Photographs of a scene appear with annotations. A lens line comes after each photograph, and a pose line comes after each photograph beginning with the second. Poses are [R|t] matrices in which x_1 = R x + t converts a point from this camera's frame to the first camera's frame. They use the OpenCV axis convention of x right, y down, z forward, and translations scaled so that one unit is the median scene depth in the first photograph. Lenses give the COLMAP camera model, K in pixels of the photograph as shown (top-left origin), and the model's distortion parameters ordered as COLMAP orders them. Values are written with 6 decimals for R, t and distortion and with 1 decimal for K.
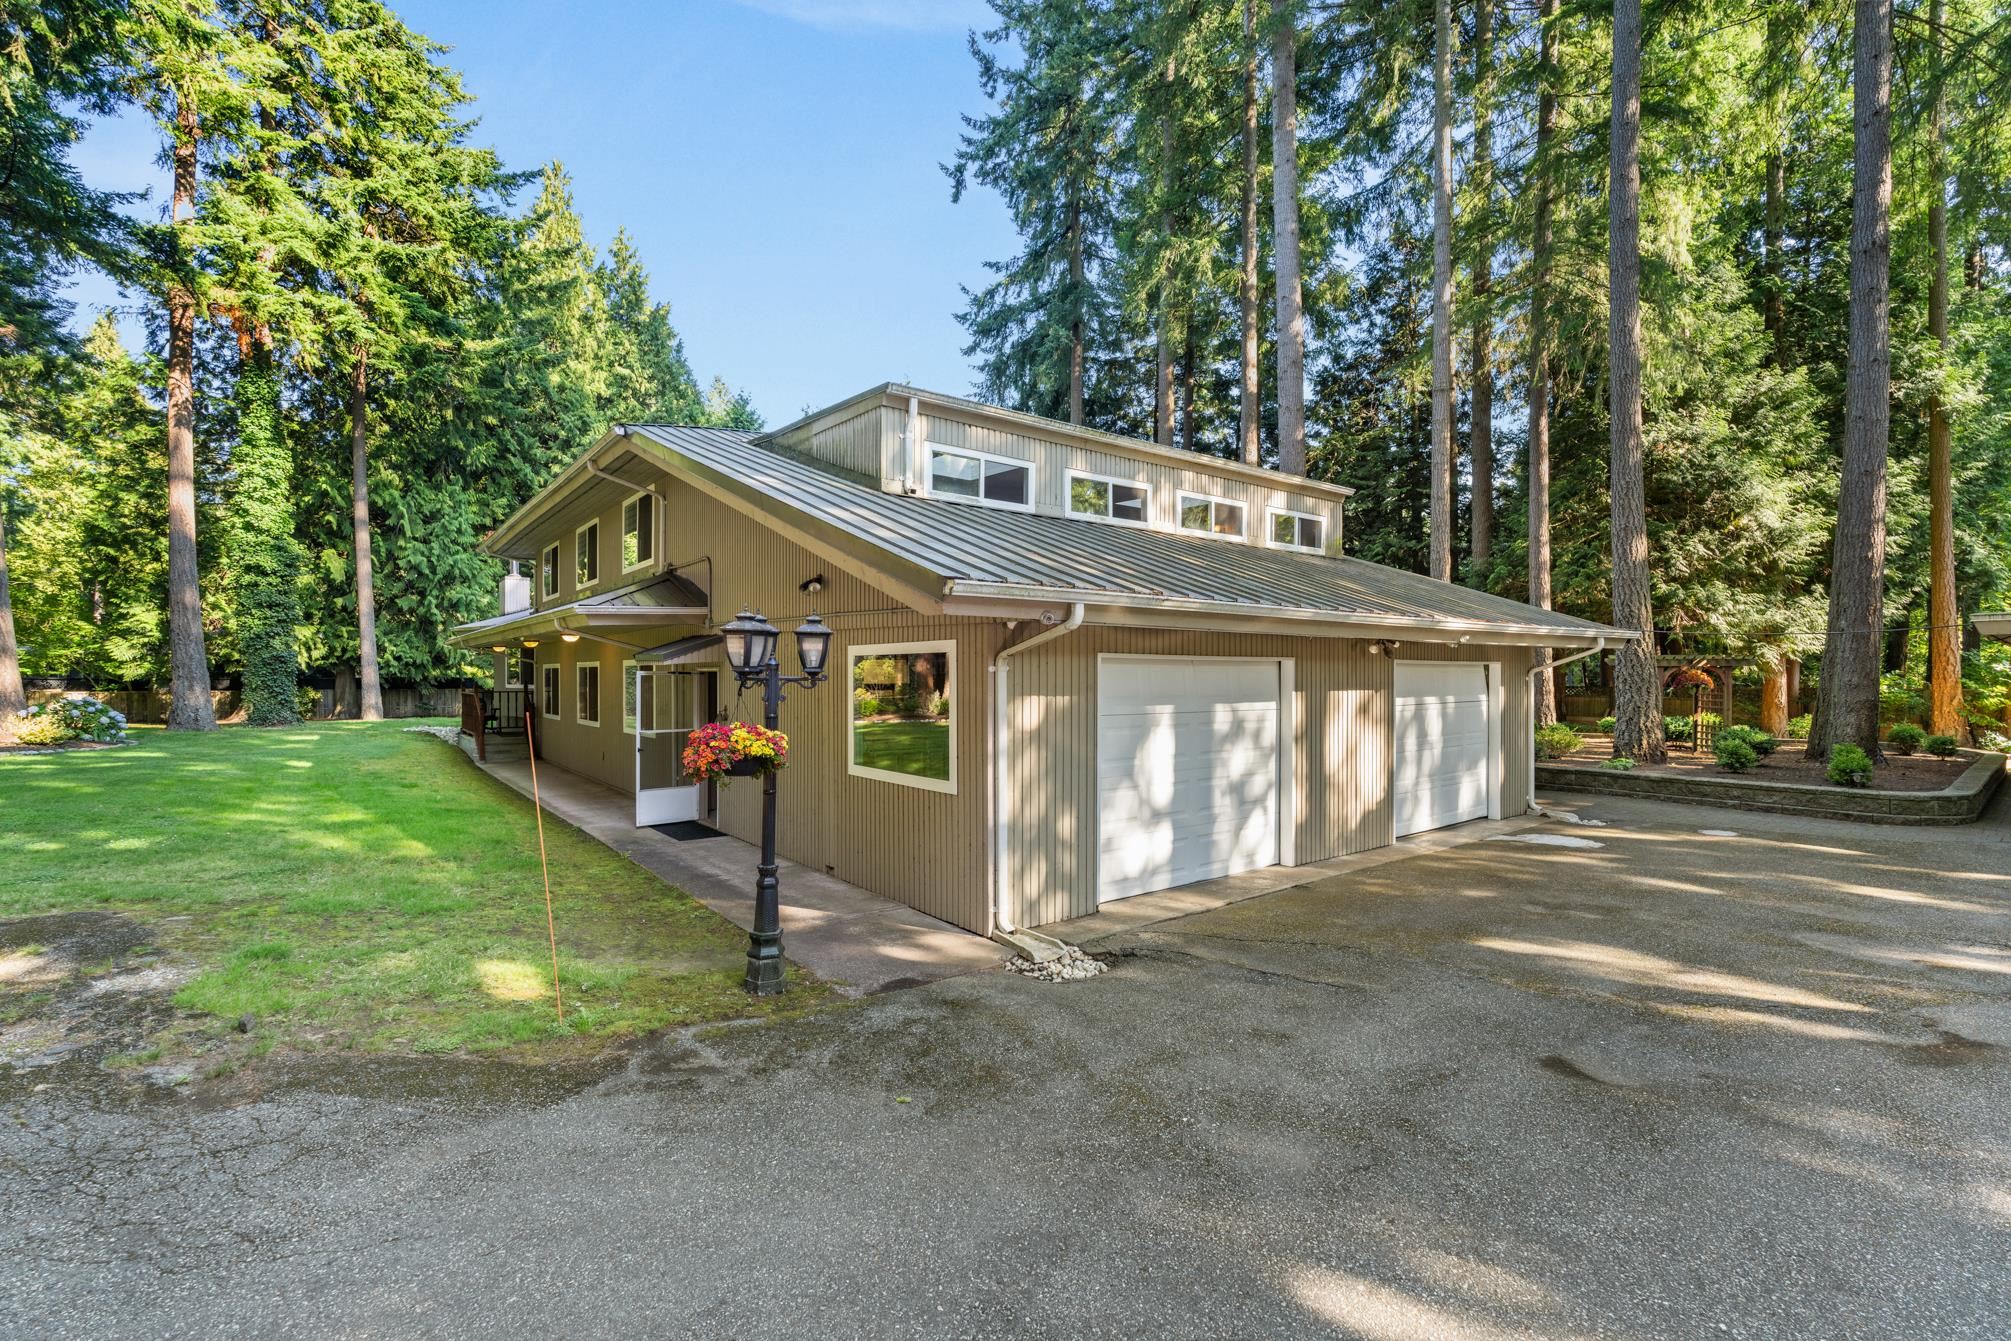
lens RADIAL K [[892.1, 0, 1007.8], [0, 892.1, 682.9], [0, 0, 1]] dist [-0.001627, -0.000427]
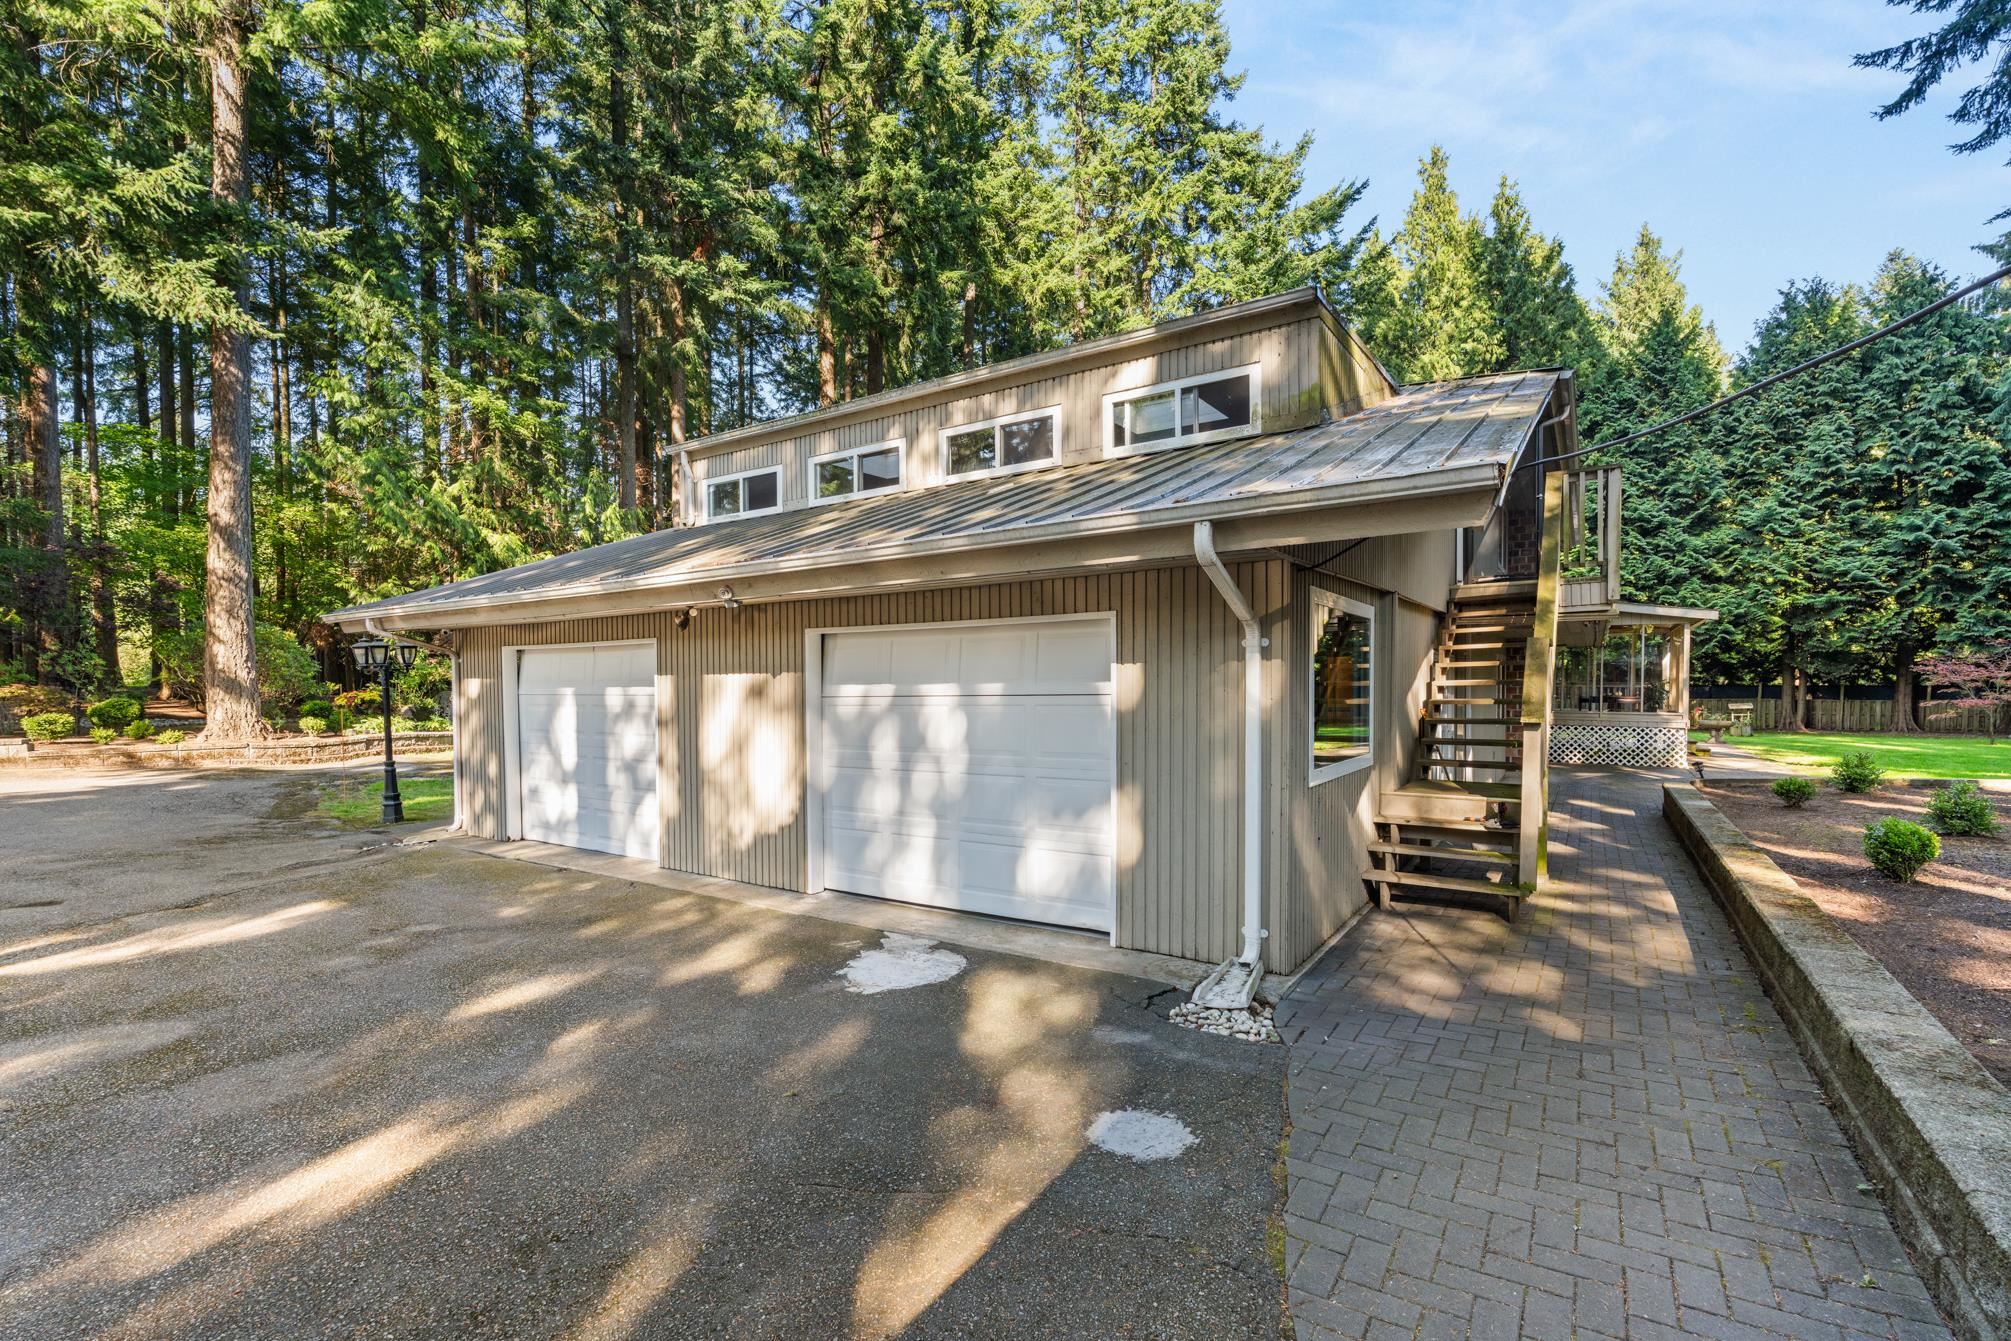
lens RADIAL K [[892.1, 0, 1007.8], [0, 892.1, 682.9], [0, 0, 1]] dist [-0.001627, -0.000427]
pose [[0.320285, -0.000782, -0.947321, 1.270213], [0.005467, 0.999985, 0.001023, 0.020797], [0.947306, -0.005507, 0.320284, 1.008304]]
